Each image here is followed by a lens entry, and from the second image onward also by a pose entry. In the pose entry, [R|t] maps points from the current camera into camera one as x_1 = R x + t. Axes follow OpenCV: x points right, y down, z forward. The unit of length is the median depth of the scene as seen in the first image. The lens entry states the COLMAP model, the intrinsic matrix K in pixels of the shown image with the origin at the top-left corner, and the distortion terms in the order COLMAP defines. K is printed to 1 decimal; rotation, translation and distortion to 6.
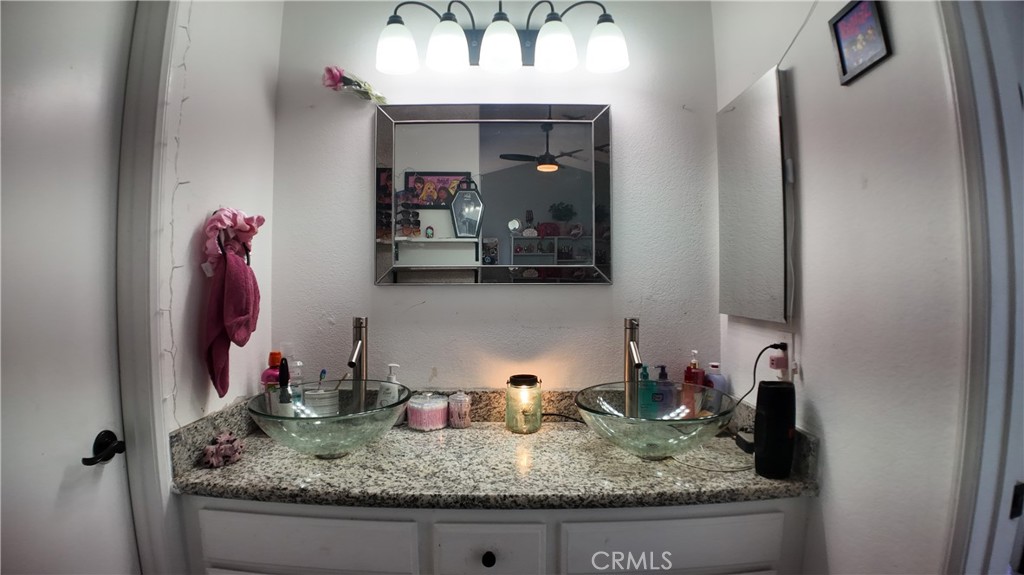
lens RADIAL K [[484.9, 0, 512.0], [0, 484.9, 287.5], [0, 0, 1]] dist [-0.115937, -0.000412]
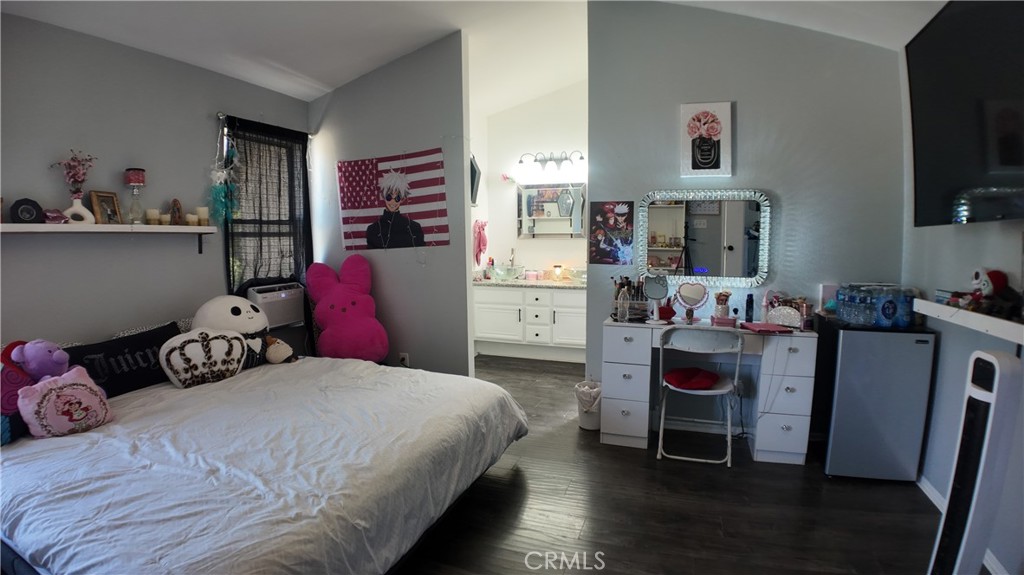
lens RADIAL K [[484.9, 0, 512.0], [0, 484.9, 287.5], [0, 0, 1]] dist [-0.115937, -0.000412]
pose [[0.941567, 0.034623, -0.335042, 1.021546], [-0.002778, 0.995467, 0.095062, 0.015496], [0.336814, -0.088577, 0.937396, -2.747871]]
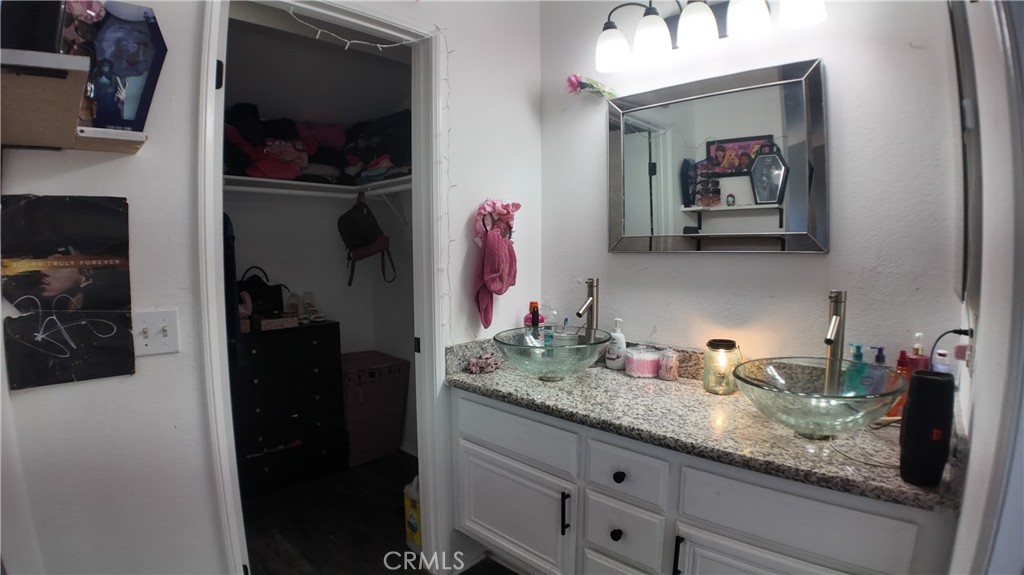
lens RADIAL K [[484.9, 0, 512.0], [0, 484.9, 287.5], [0, 0, 1]] dist [-0.115937, -0.000412]
pose [[0.725249, 0.048745, -0.686759, 0.452626], [-0.002497, 0.997670, 0.068176, 0.001134], [0.688483, -0.047730, 0.723681, -0.056509]]
